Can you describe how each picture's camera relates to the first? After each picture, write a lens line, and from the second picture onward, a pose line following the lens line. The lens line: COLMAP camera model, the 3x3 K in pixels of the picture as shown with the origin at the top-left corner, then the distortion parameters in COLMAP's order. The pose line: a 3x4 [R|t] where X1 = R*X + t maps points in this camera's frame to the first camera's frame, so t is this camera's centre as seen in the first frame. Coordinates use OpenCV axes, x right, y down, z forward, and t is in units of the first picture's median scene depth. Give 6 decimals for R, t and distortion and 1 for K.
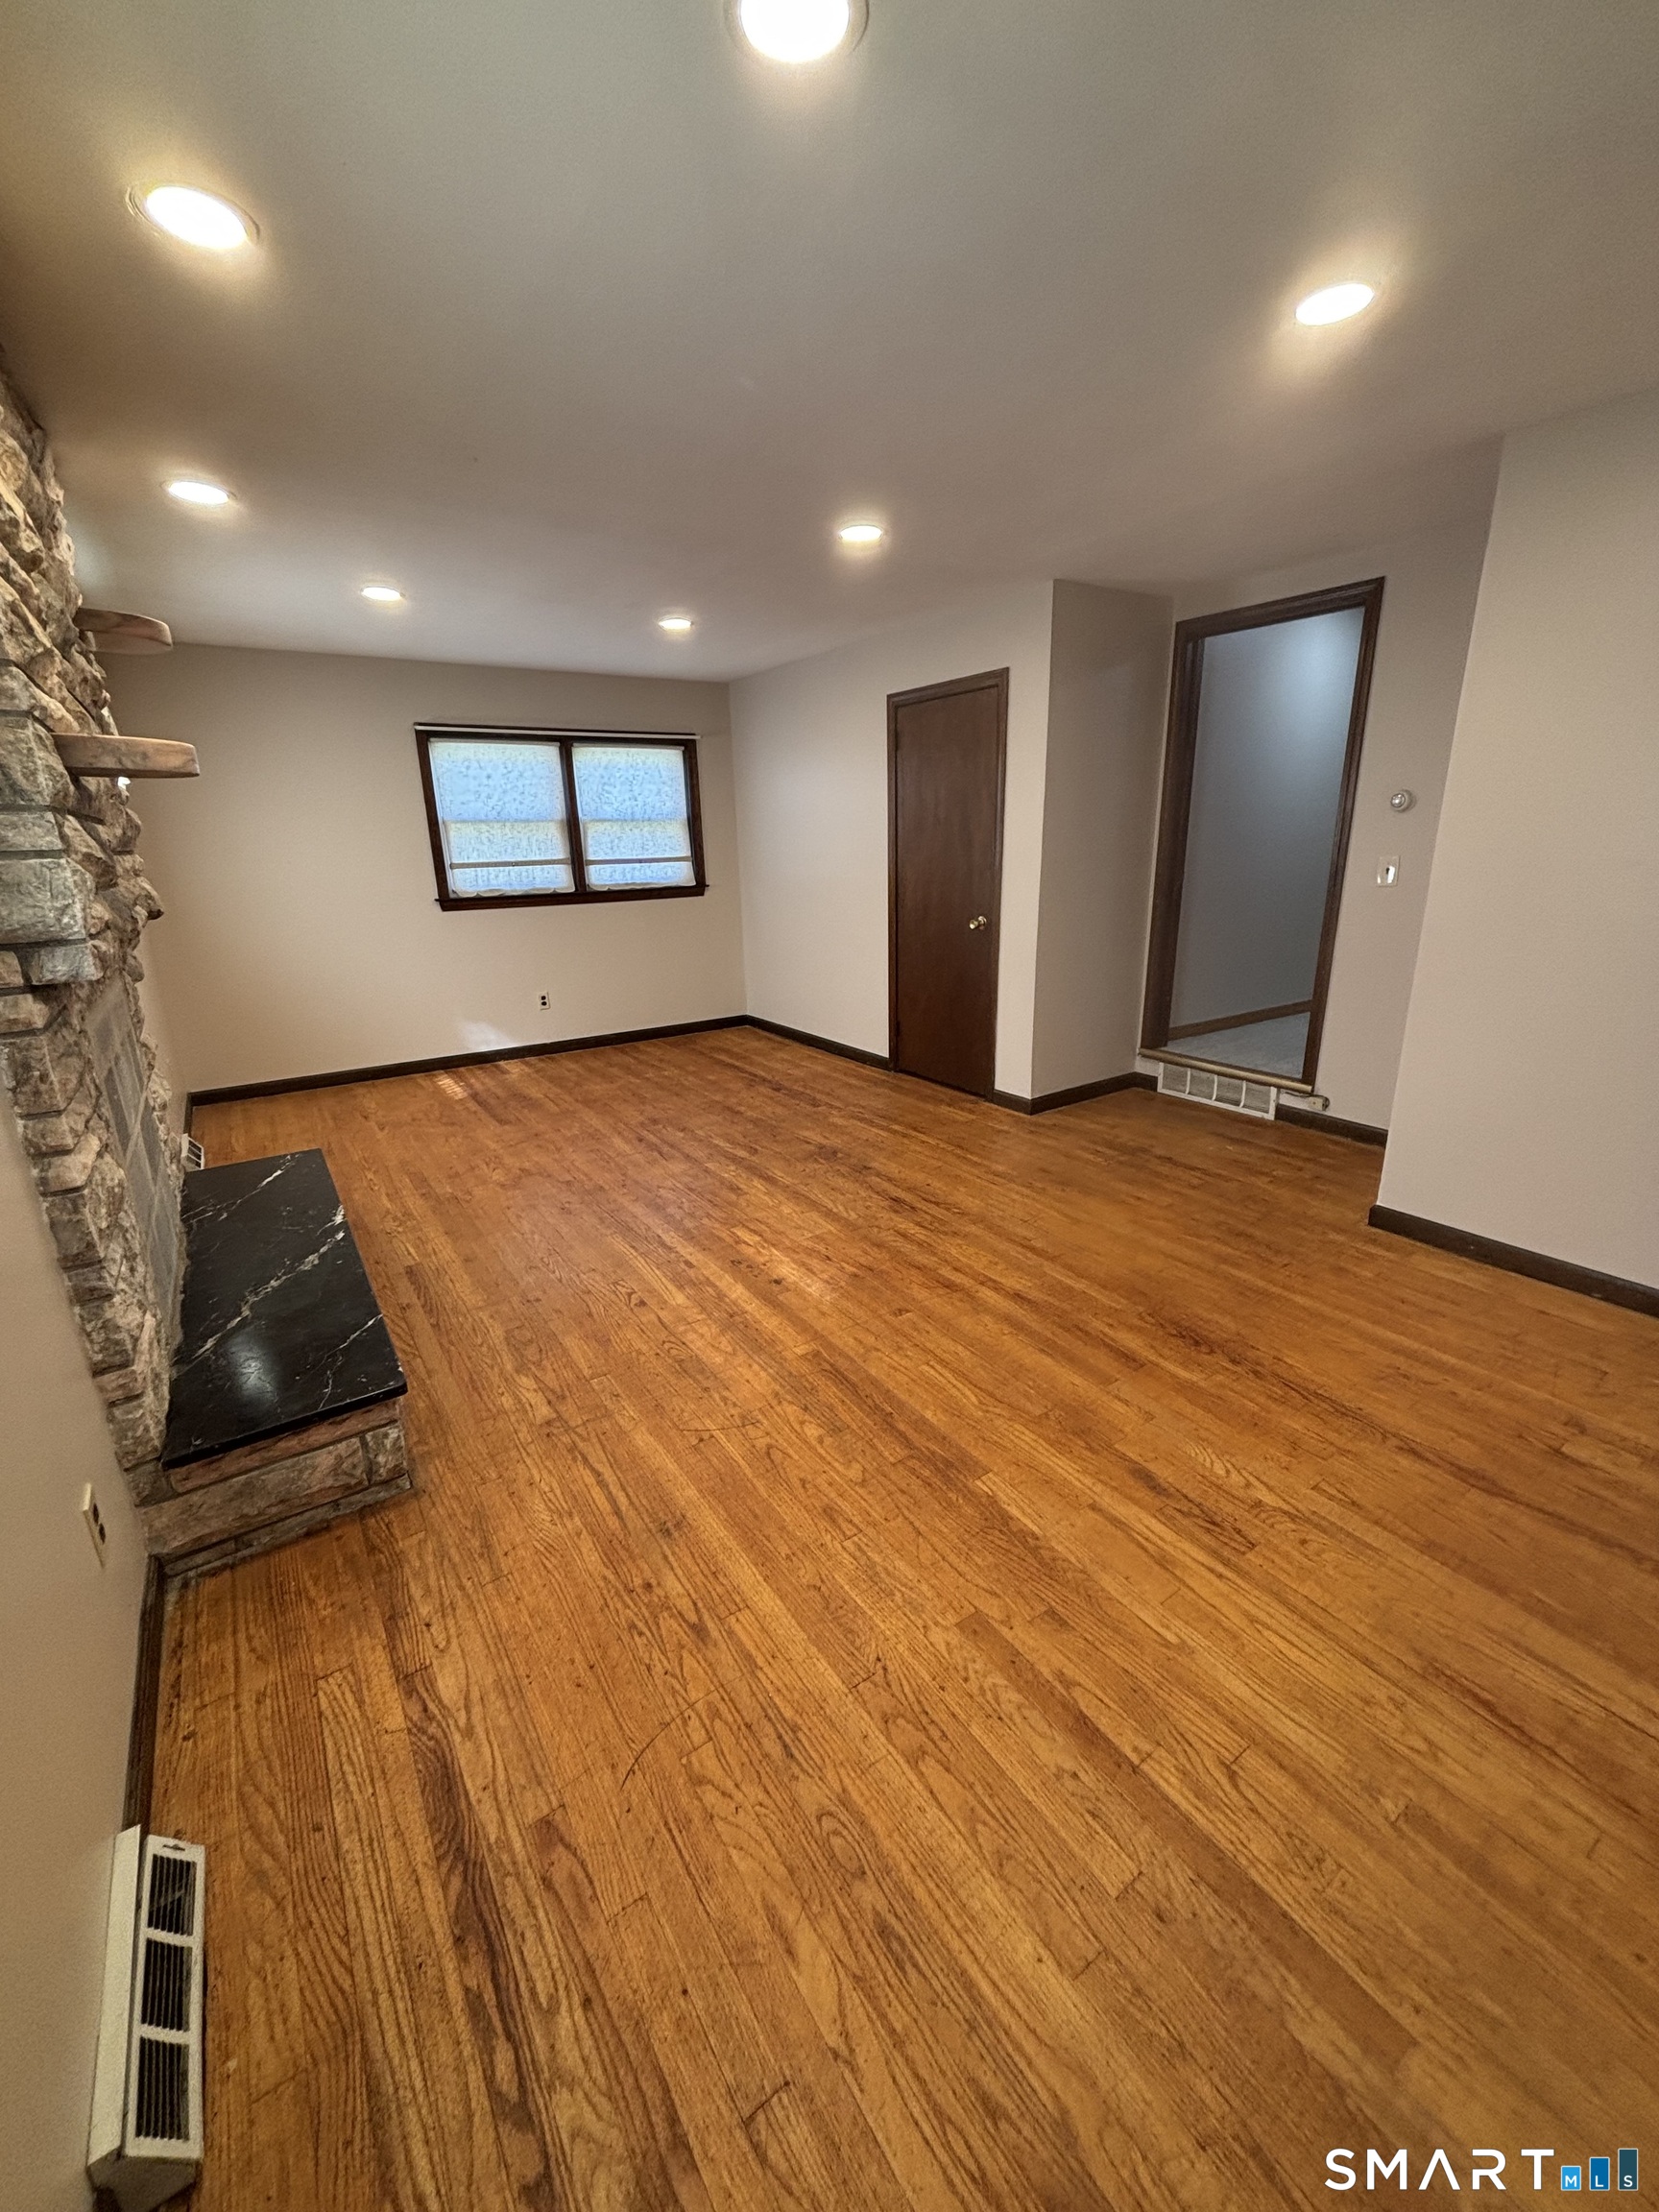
lens RADIAL K [[889.3, 0, 823.7], [0, 889.3, 1105.0], [0, 0, 1]] dist [0.000512, 0.000363]
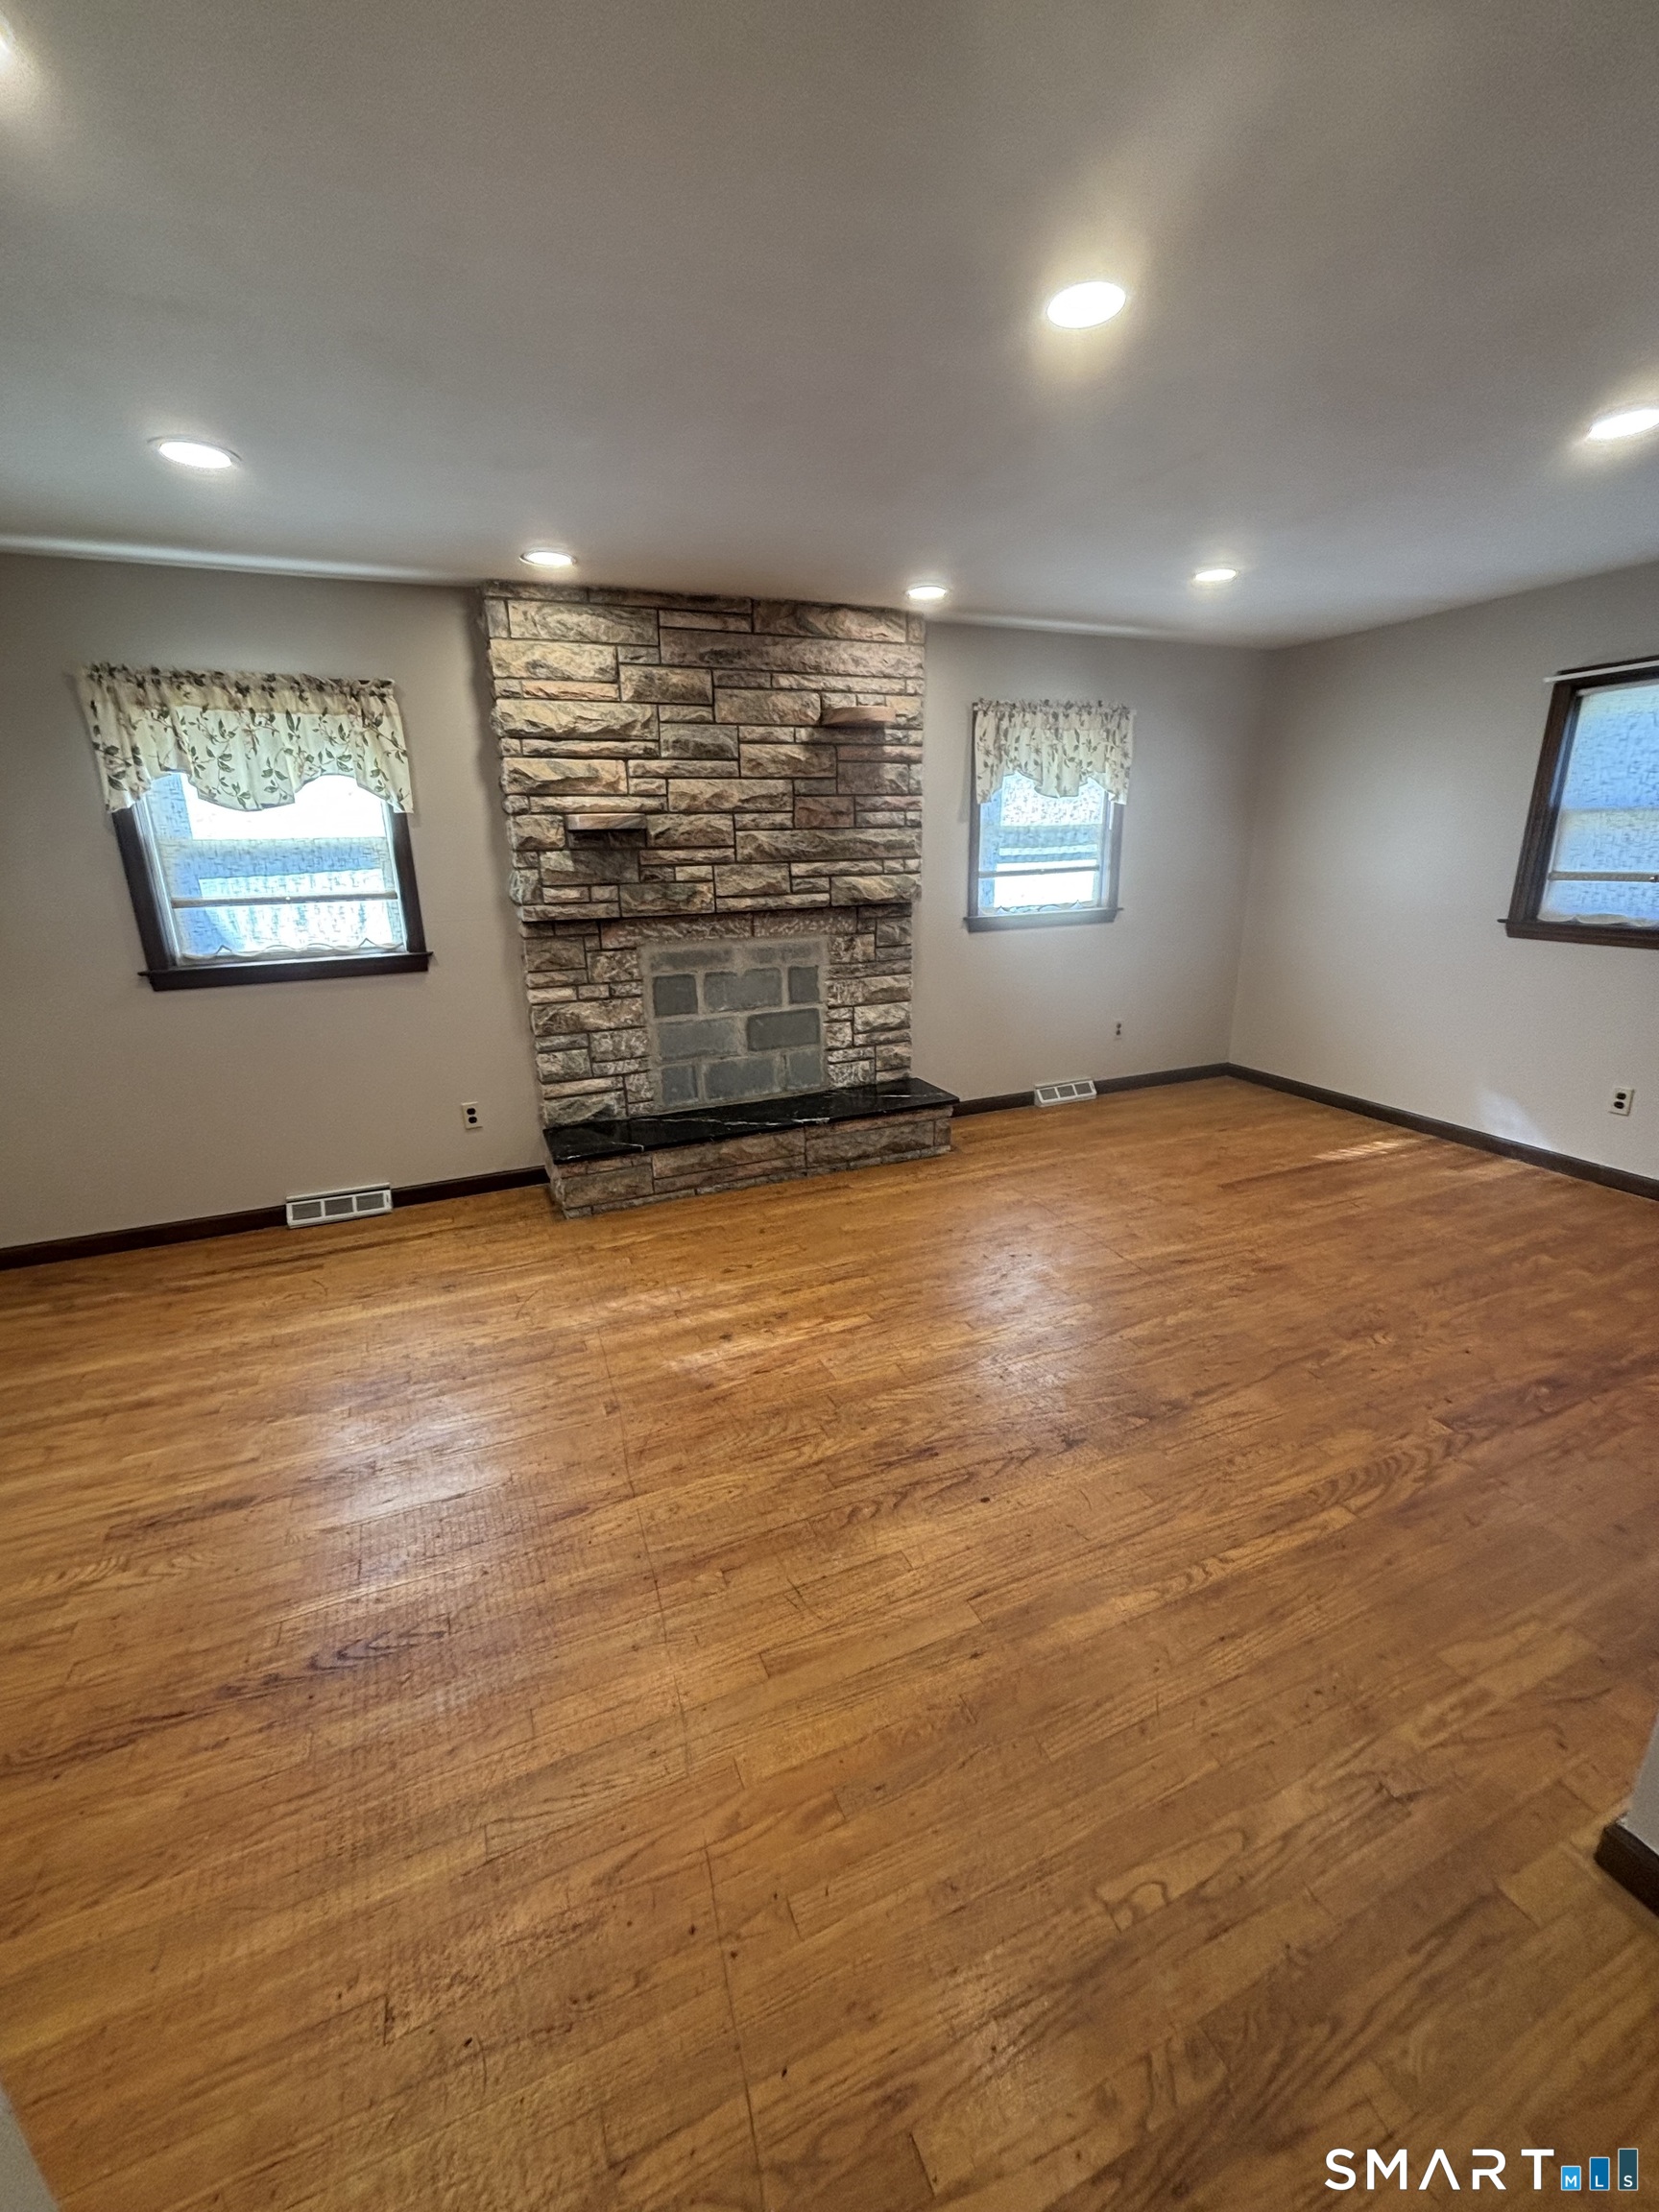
lens RADIAL K [[882.6, 0, 835.1], [0, 882.6, 1107.5], [0, 0, 1]] dist [0.020209, -0.029110]
pose [[-0.187878, 0.305445, -0.933491, 0.619848], [-0.258729, 0.901457, 0.347036, -0.321621], [0.947503, 0.306722, -0.090336, 0.951391]]
